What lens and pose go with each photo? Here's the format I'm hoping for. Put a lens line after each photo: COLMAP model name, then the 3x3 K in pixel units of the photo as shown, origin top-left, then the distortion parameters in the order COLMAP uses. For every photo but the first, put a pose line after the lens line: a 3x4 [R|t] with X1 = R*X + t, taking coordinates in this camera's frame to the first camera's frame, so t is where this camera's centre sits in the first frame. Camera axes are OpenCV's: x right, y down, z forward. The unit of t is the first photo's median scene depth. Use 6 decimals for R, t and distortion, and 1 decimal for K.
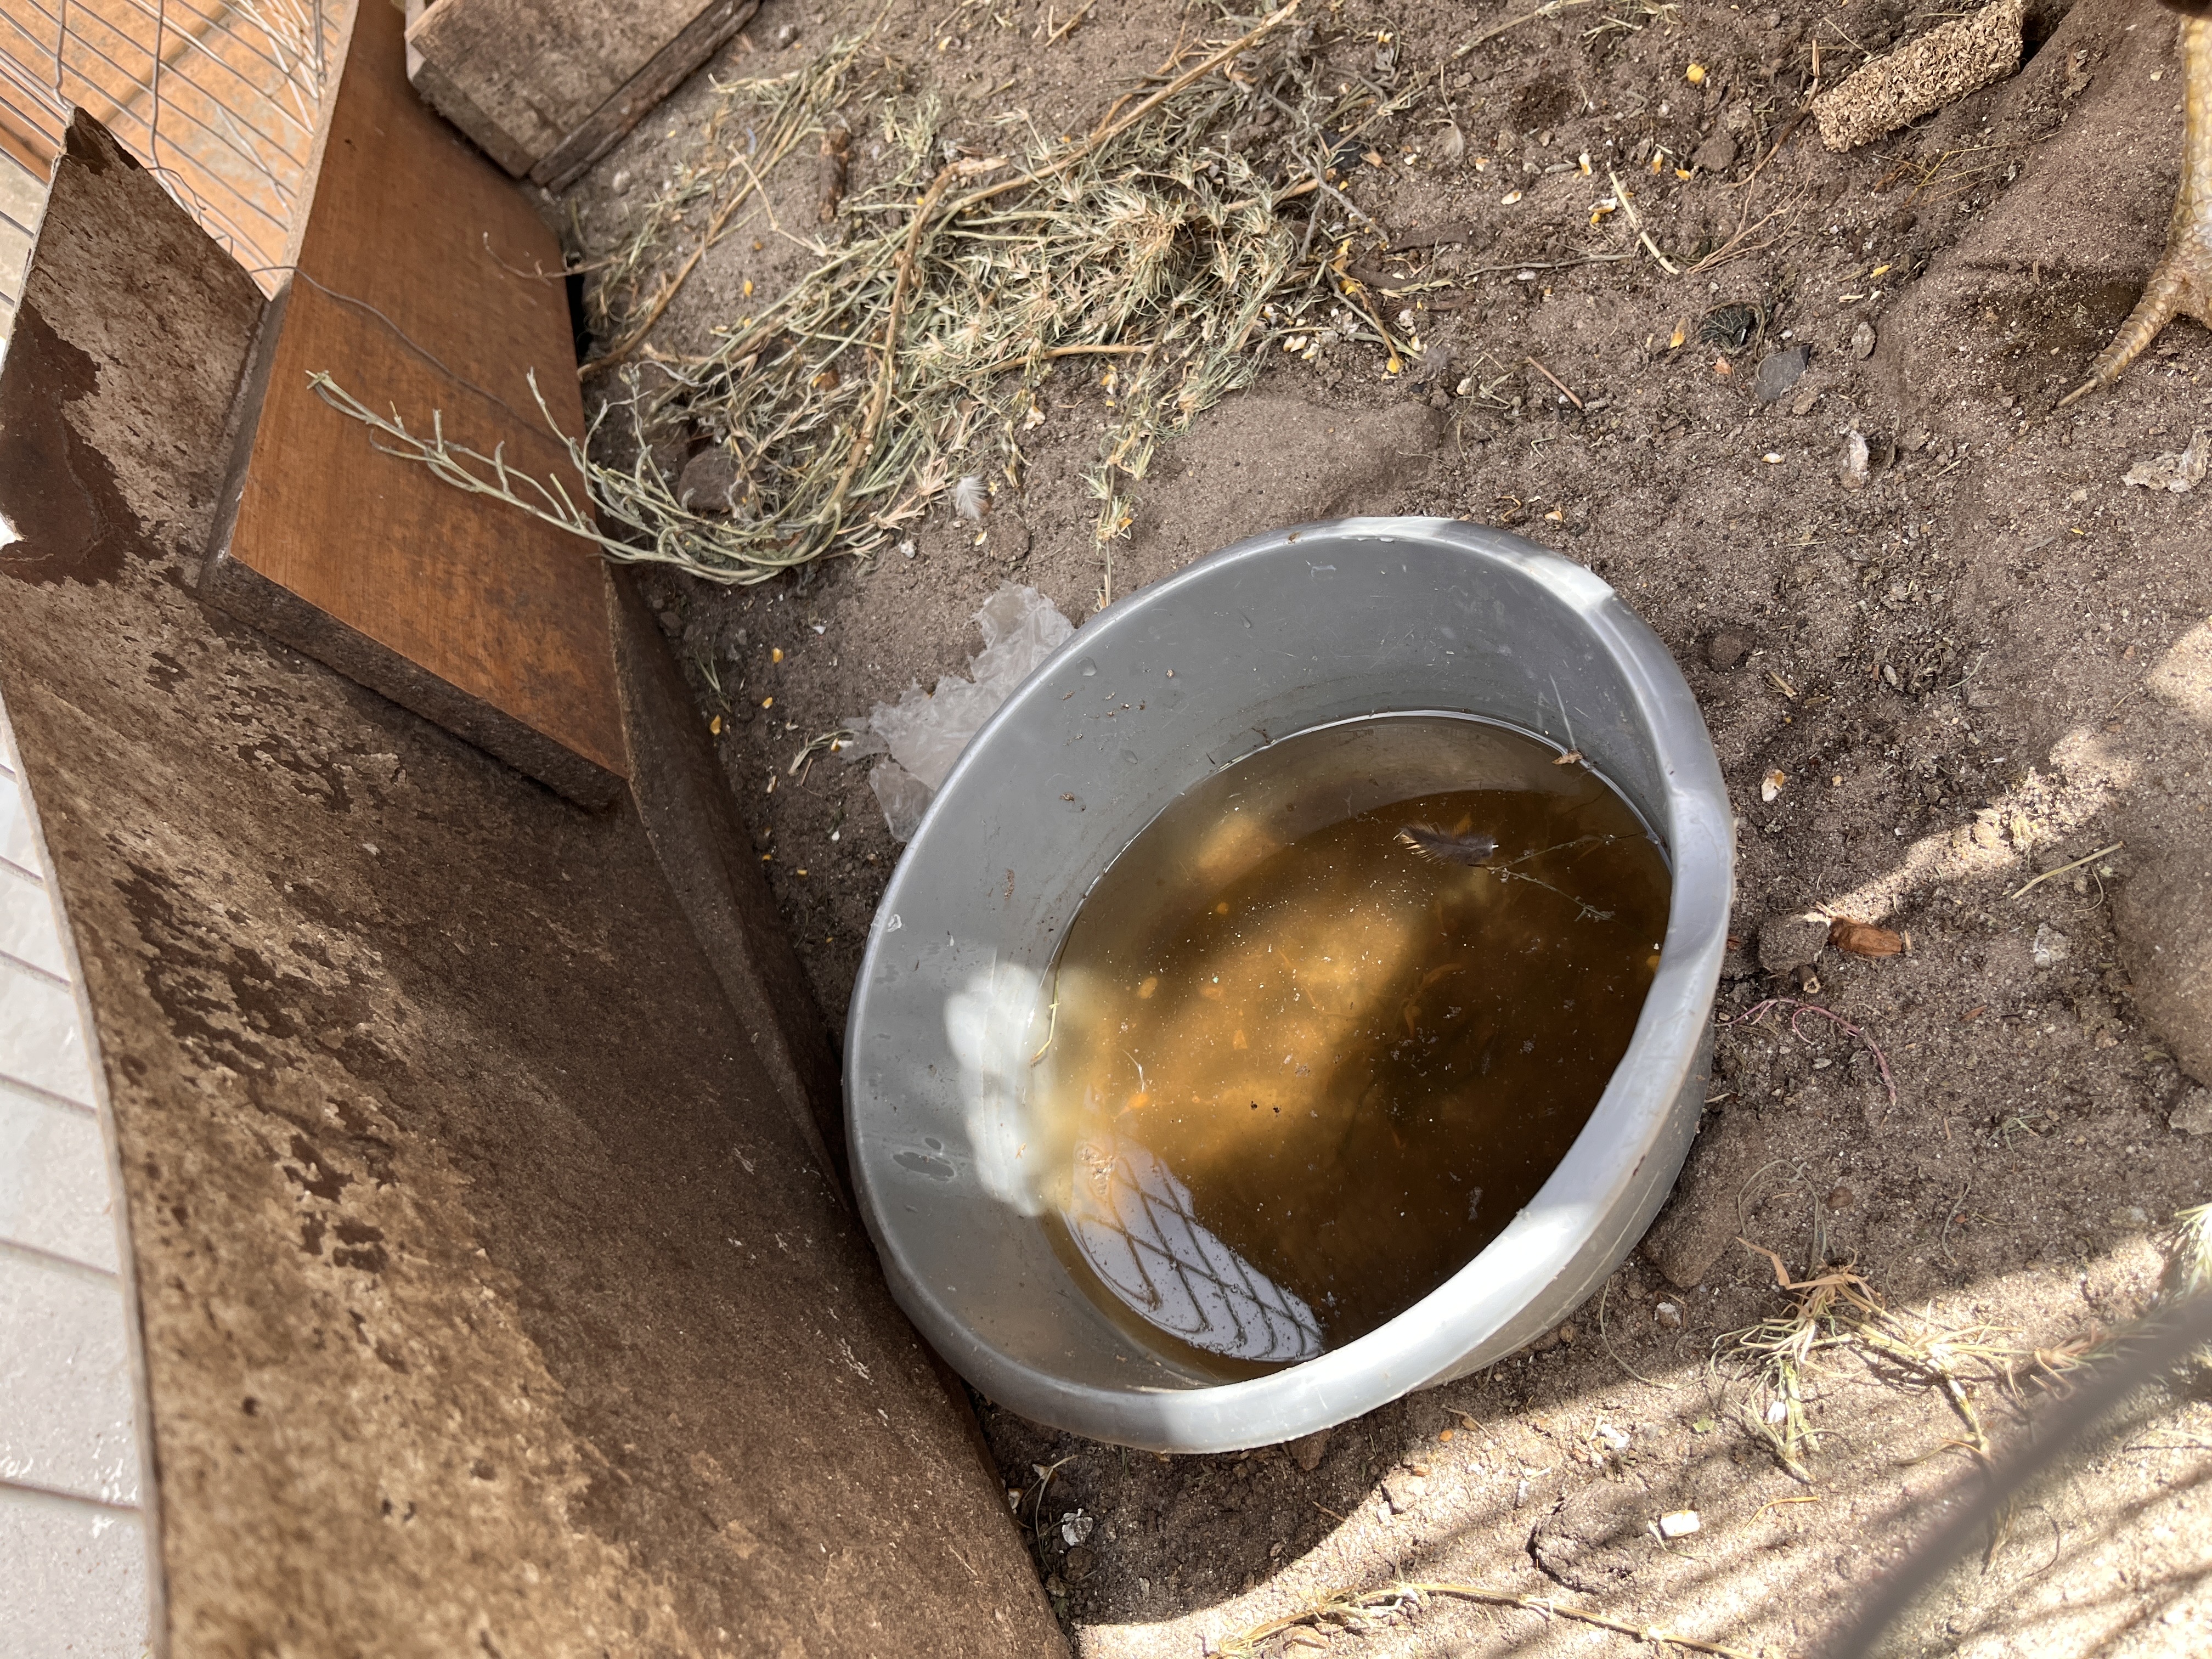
lens RADIAL K [[1728.7, 0, 1106.0], [0, 1728.7, 829.5], [0, 0, 1]] dist [0.004151, -0.000303]
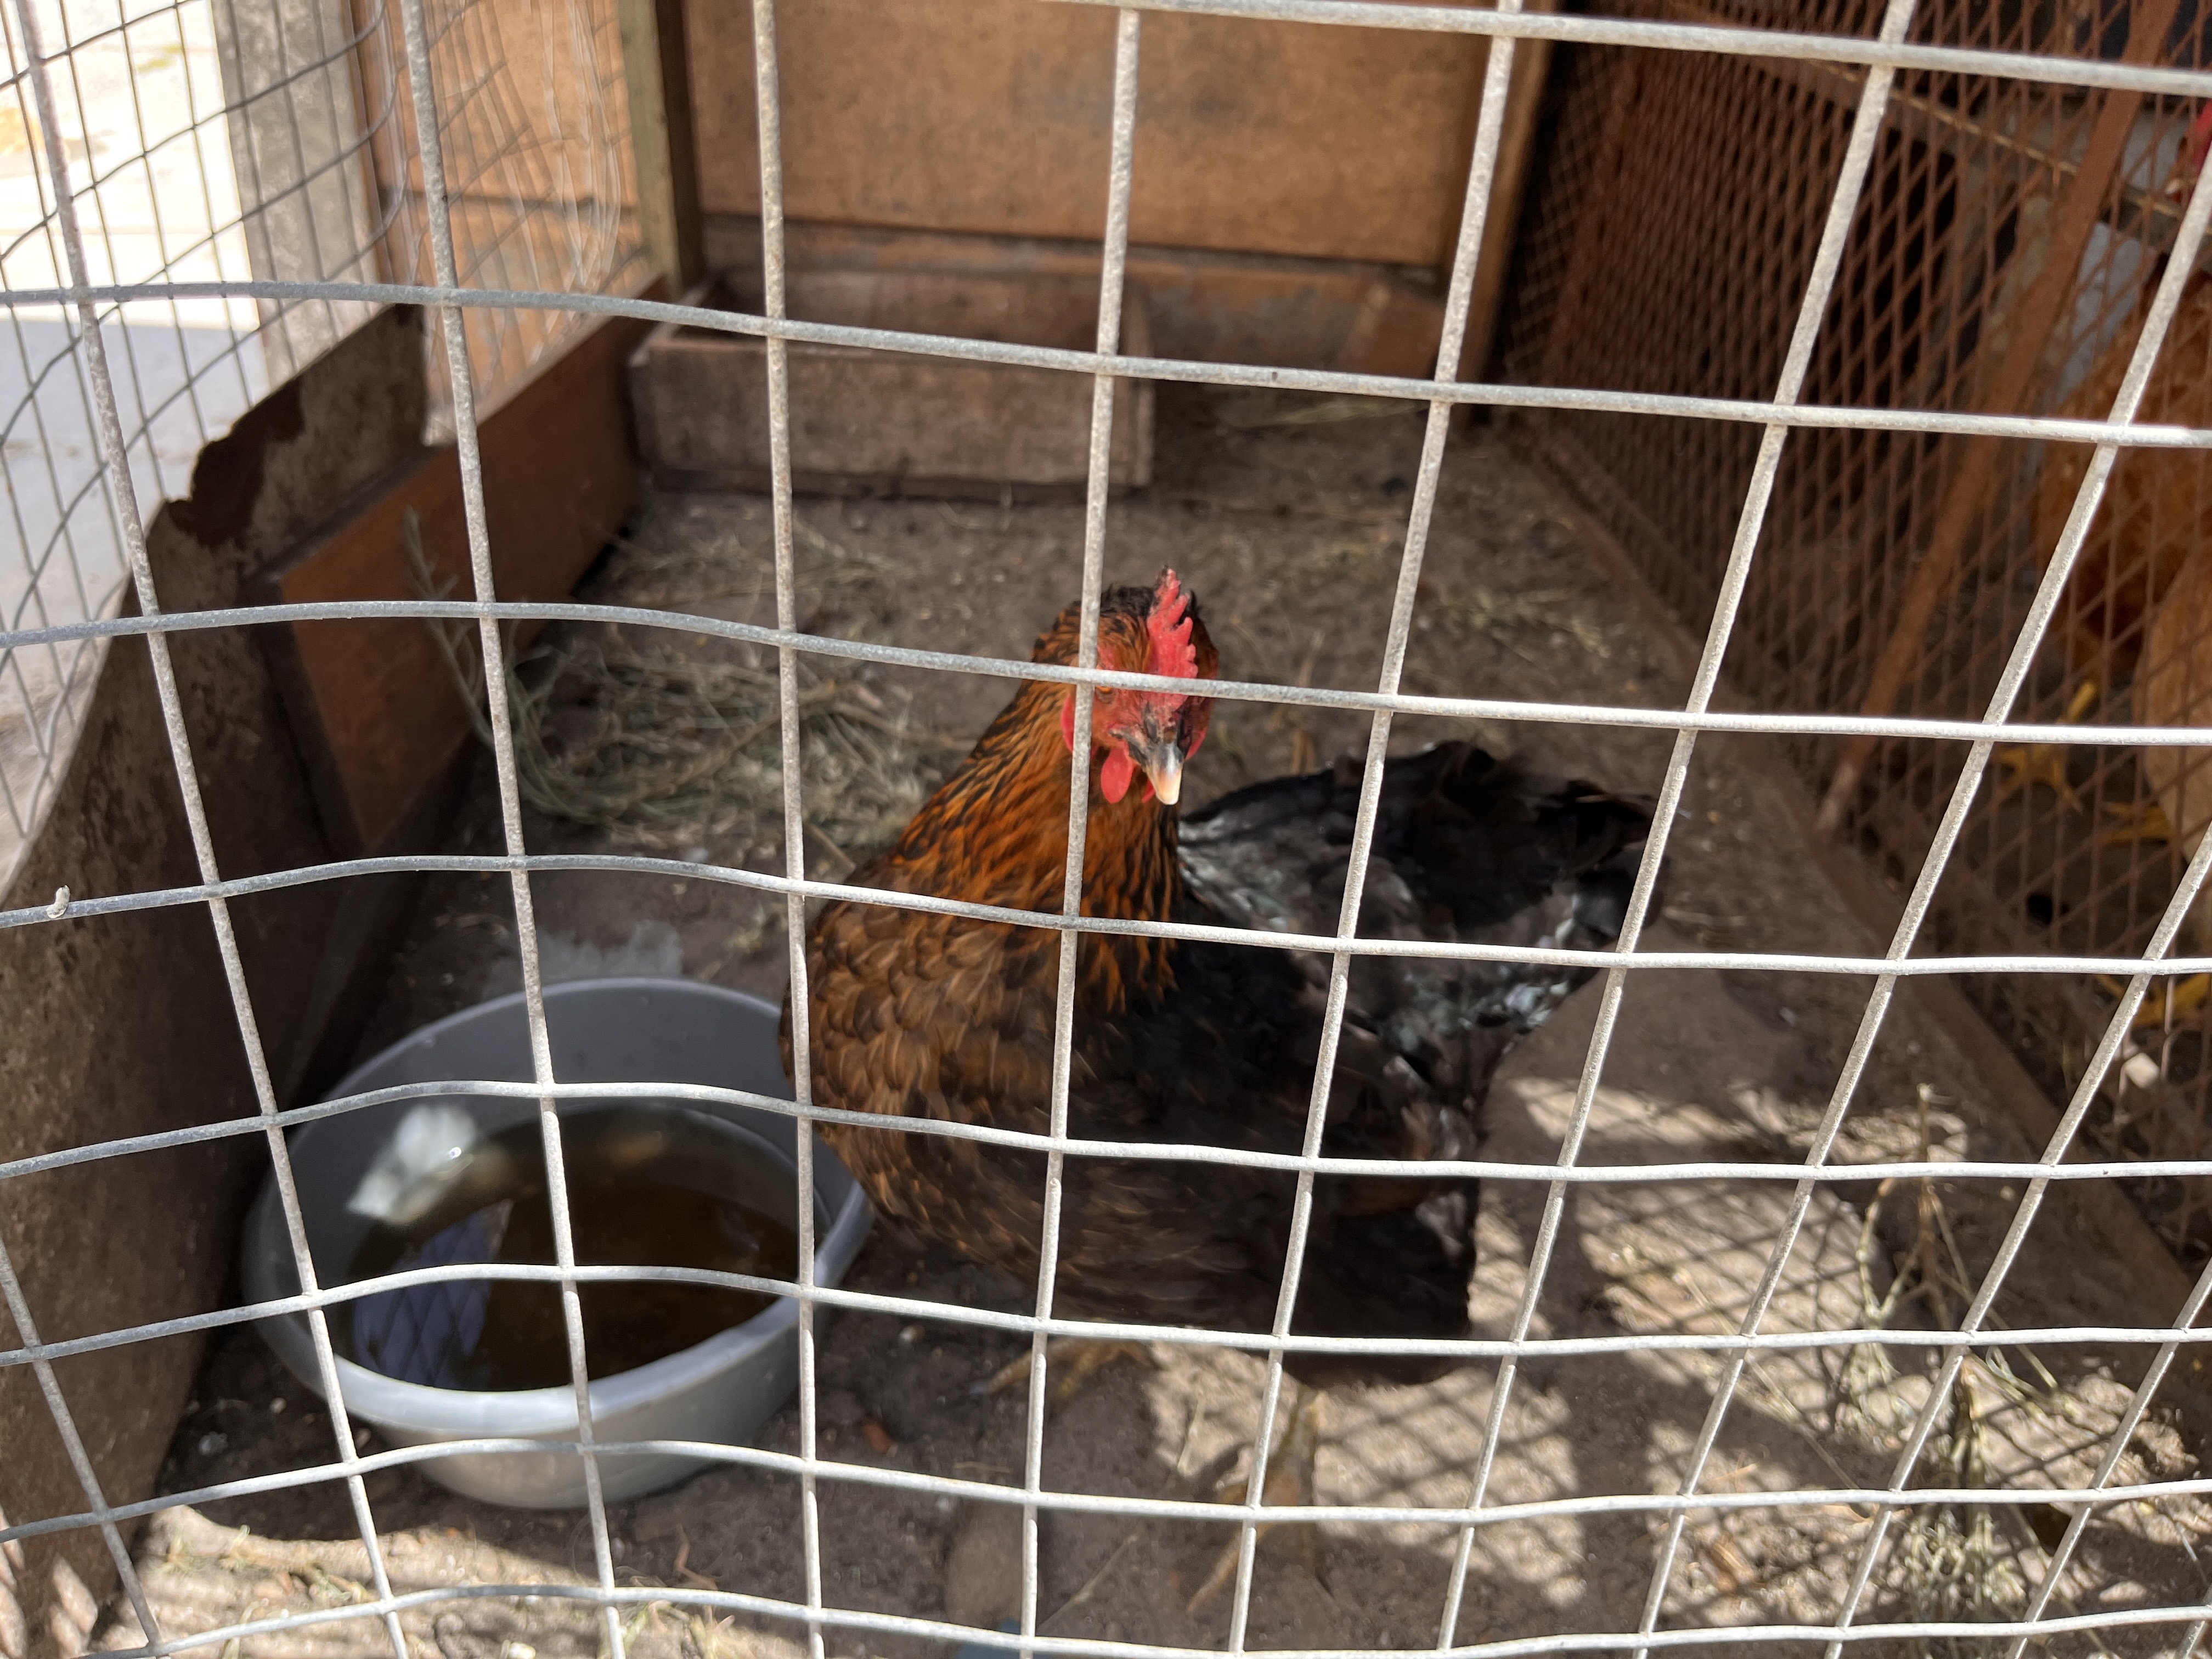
lens RADIAL K [[1728.7, 0, 1106.0], [0, 1728.7, 829.5], [0, 0, 1]] dist [0.004151, -0.000303]
pose [[0.747968, 0.662714, 0.036799, 0.116132], [-0.626642, 0.723357, -0.289956, -0.009730], [-0.218777, 0.193818, 0.956332, -0.500516]]
